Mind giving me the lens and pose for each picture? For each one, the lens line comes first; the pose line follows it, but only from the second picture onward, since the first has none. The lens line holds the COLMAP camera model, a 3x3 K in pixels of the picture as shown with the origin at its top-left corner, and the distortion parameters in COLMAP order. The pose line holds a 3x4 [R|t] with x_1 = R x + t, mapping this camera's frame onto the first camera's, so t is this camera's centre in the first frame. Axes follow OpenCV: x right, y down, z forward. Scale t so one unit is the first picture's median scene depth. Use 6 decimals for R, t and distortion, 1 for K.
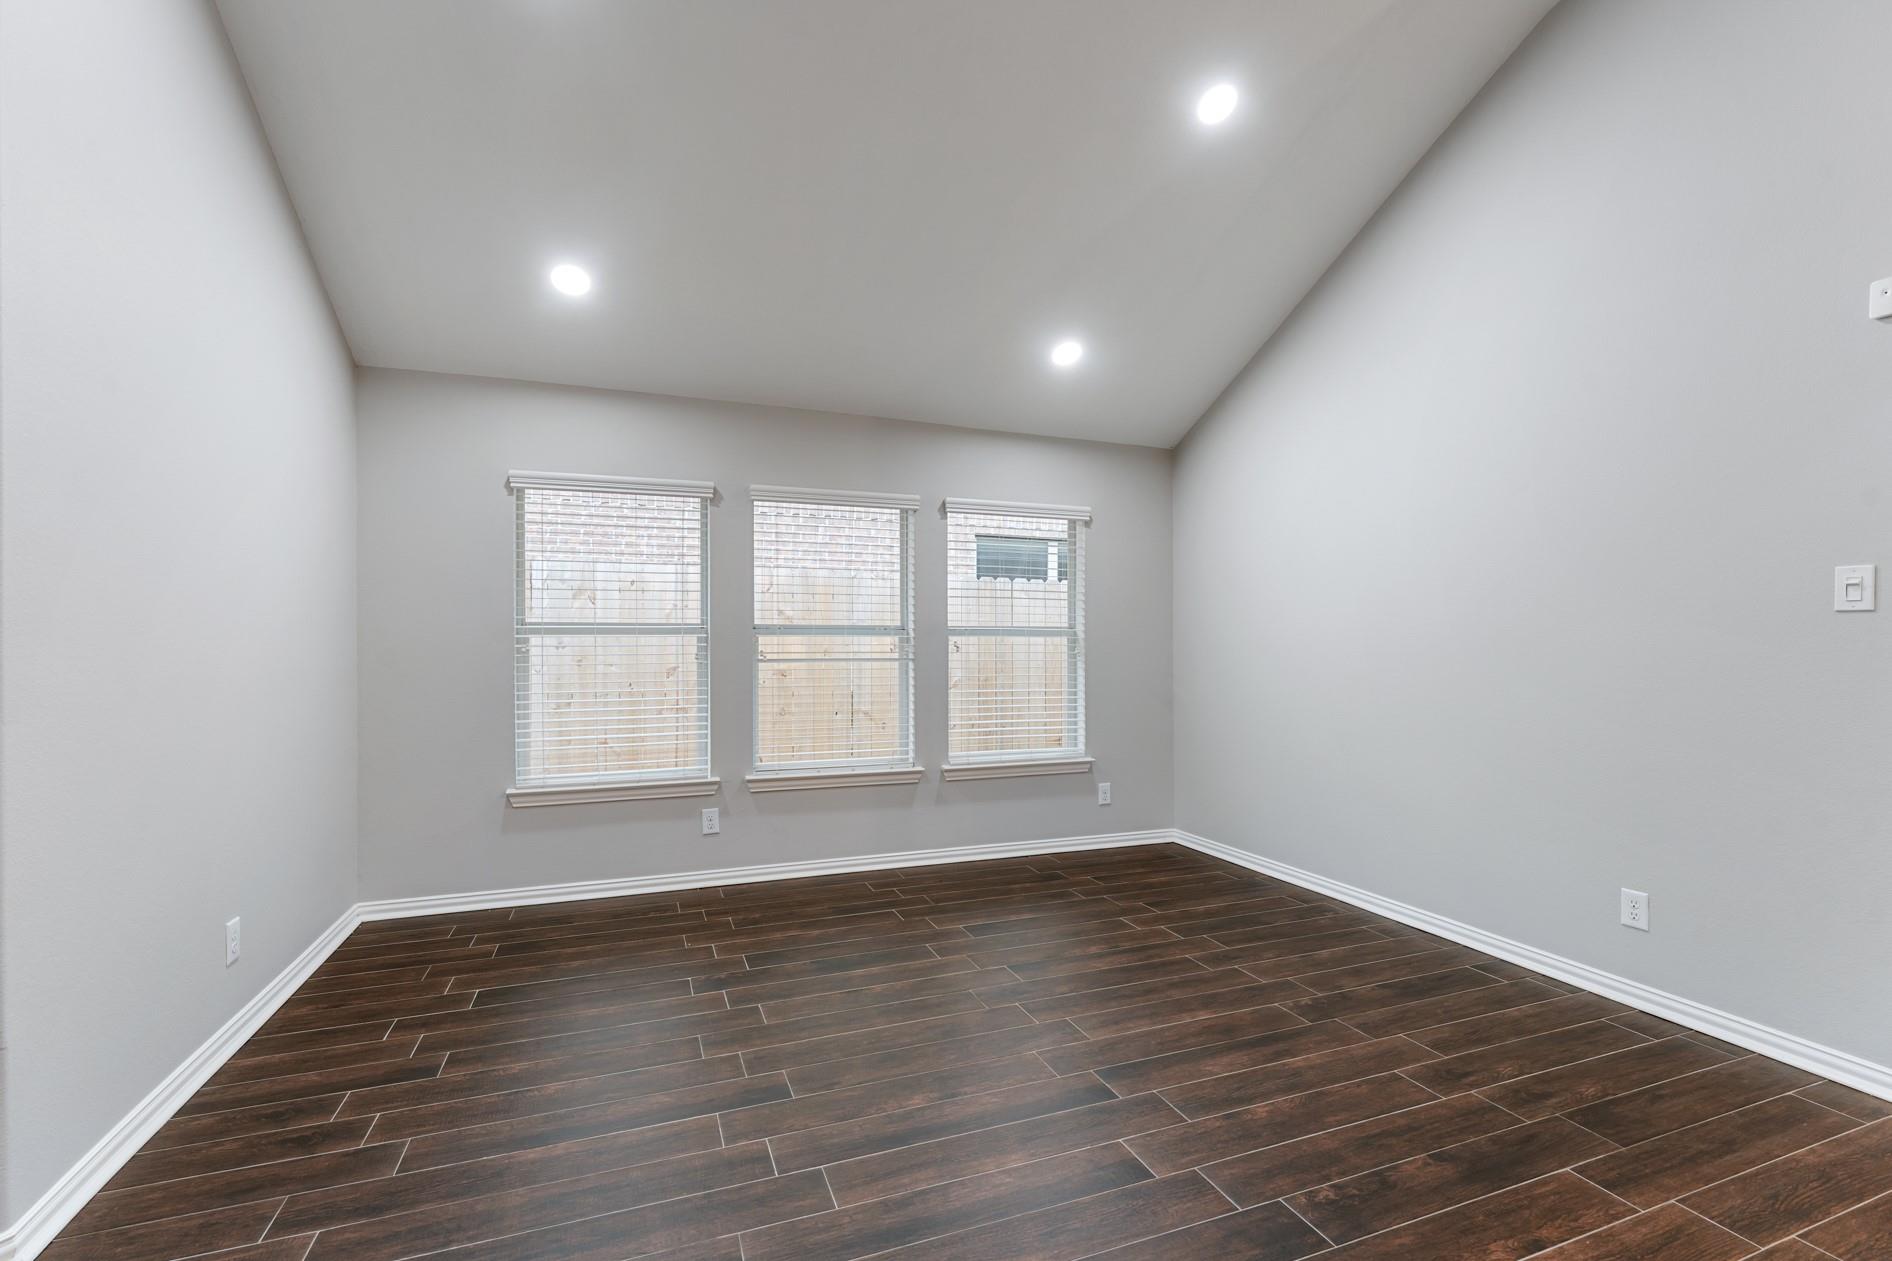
lens RADIAL K [[822.2, 0, 943.7], [0, 822.2, 640.5], [0, 0, 1]] dist [-0.002869, 0.000062]
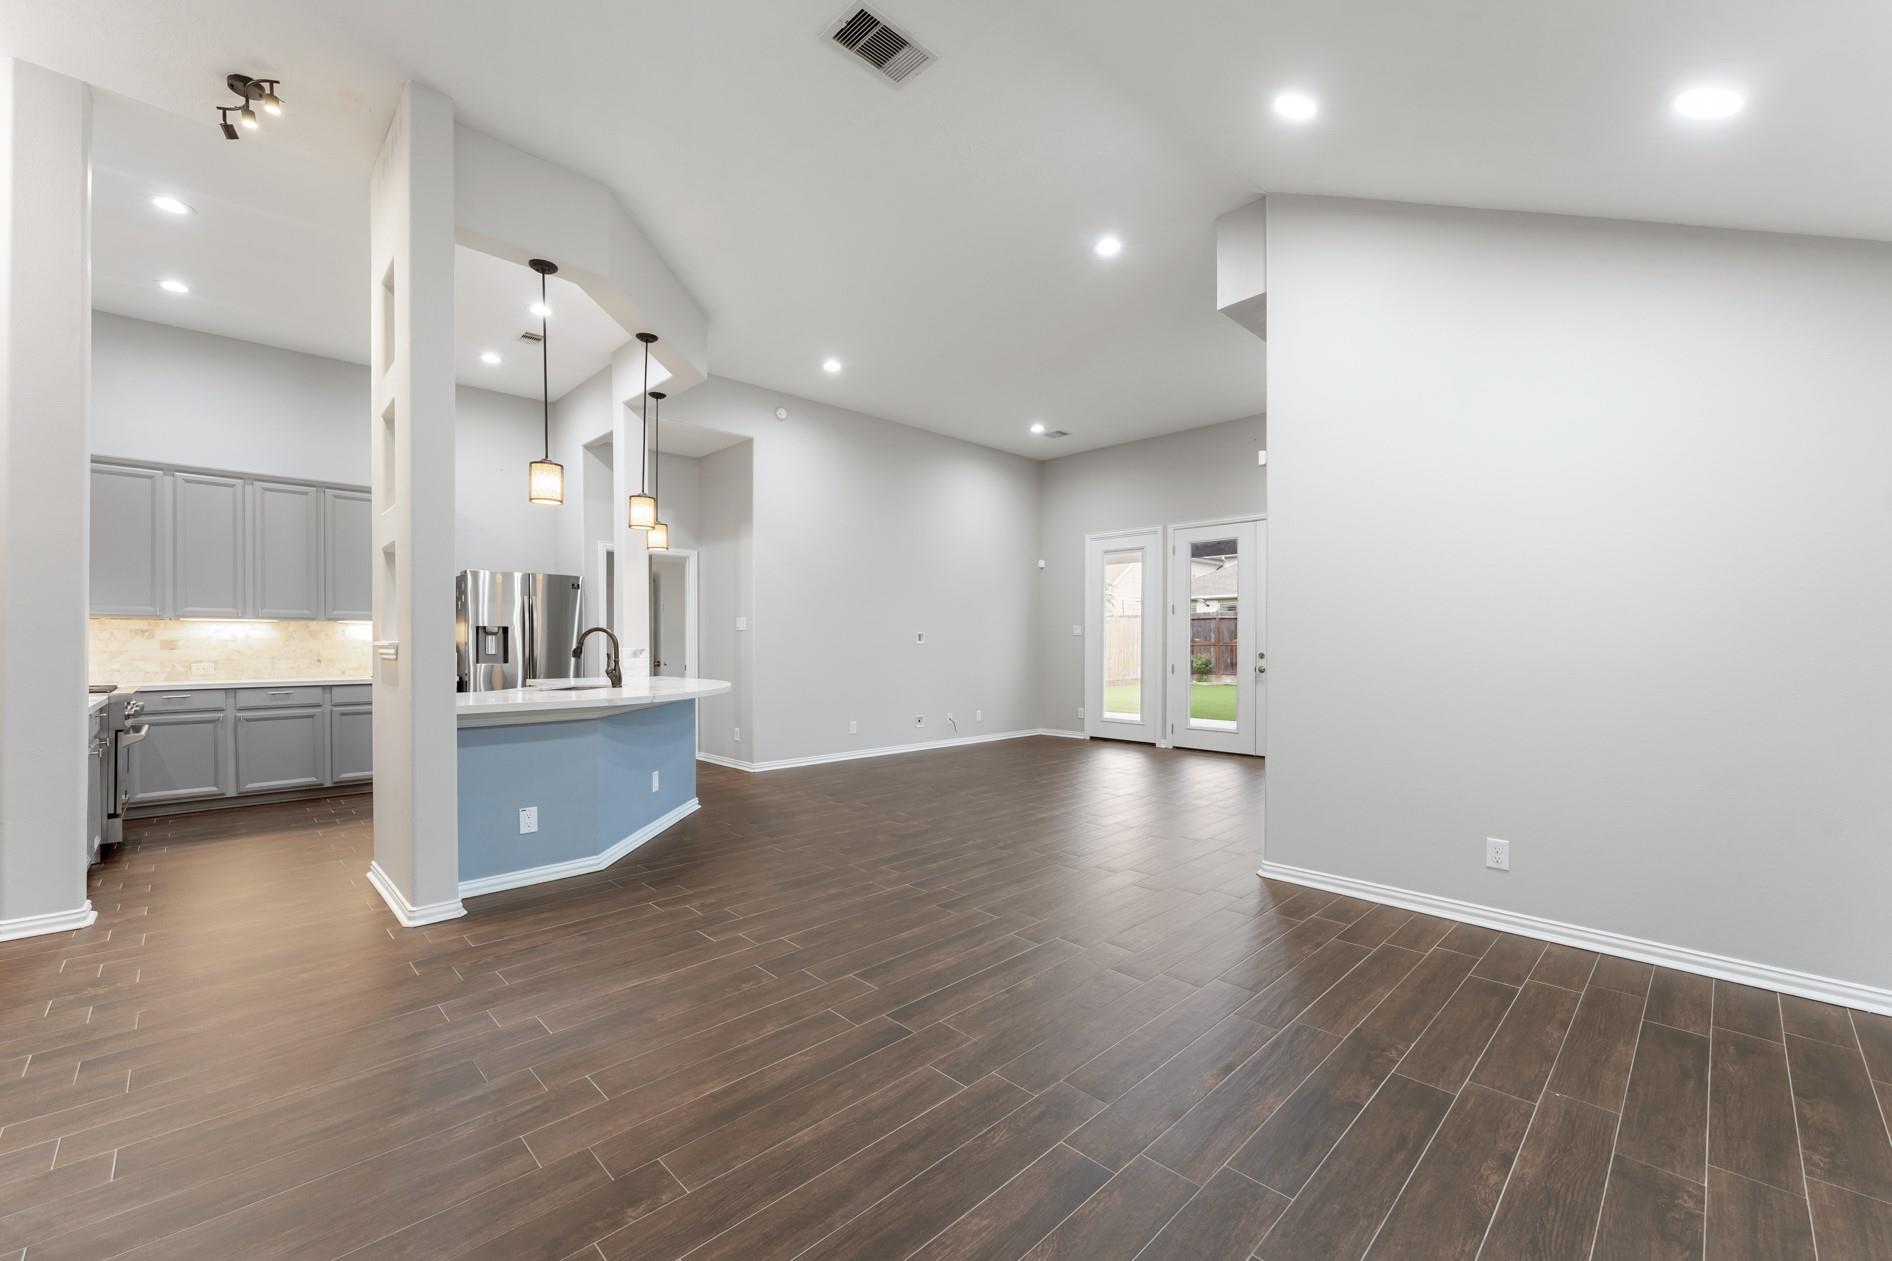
lens RADIAL K [[753.0, 0, 942.7], [0, 753.0, 651.5], [0, 0, 1]] dist [-0.003024, -0.000996]
pose [[-0.916945, 0.001457, -0.399010, 0.300604], [-0.002149, 0.999961, 0.008590, 0.007720], [0.399007, 0.008734, -0.916906, 1.064715]]
